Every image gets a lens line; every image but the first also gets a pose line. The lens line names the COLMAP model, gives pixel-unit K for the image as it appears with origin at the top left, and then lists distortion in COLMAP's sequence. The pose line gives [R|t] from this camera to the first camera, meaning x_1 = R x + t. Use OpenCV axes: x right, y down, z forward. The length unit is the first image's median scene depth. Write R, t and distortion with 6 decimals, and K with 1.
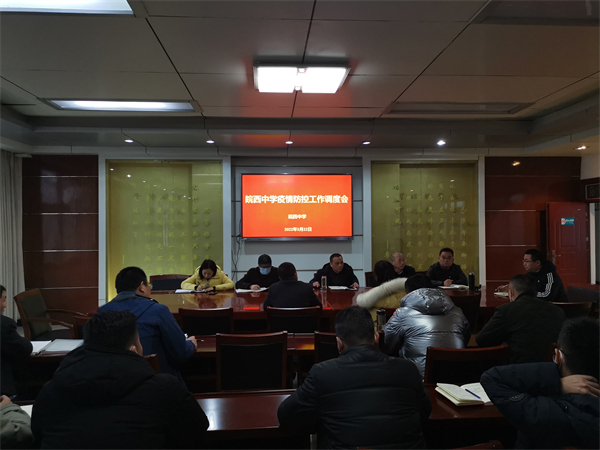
lens RADIAL K [[462.6, 0, 300.0], [0, 462.6, 225.0], [0, 0, 1]] dist [0.037358, -0.008943]
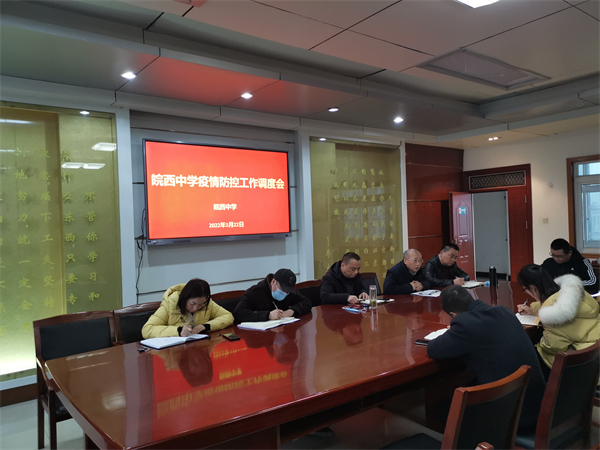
lens RADIAL K [[462.6, 0, 300.0], [0, 462.6, 225.0], [0, 0, 1]] dist [0.037358, -0.008943]
pose [[0.830516, -0.025273, 0.556422, -0.309296], [0.025584, 0.999647, 0.007218, 0.007386], [-0.556408, 0.008241, 0.830869, 0.354991]]
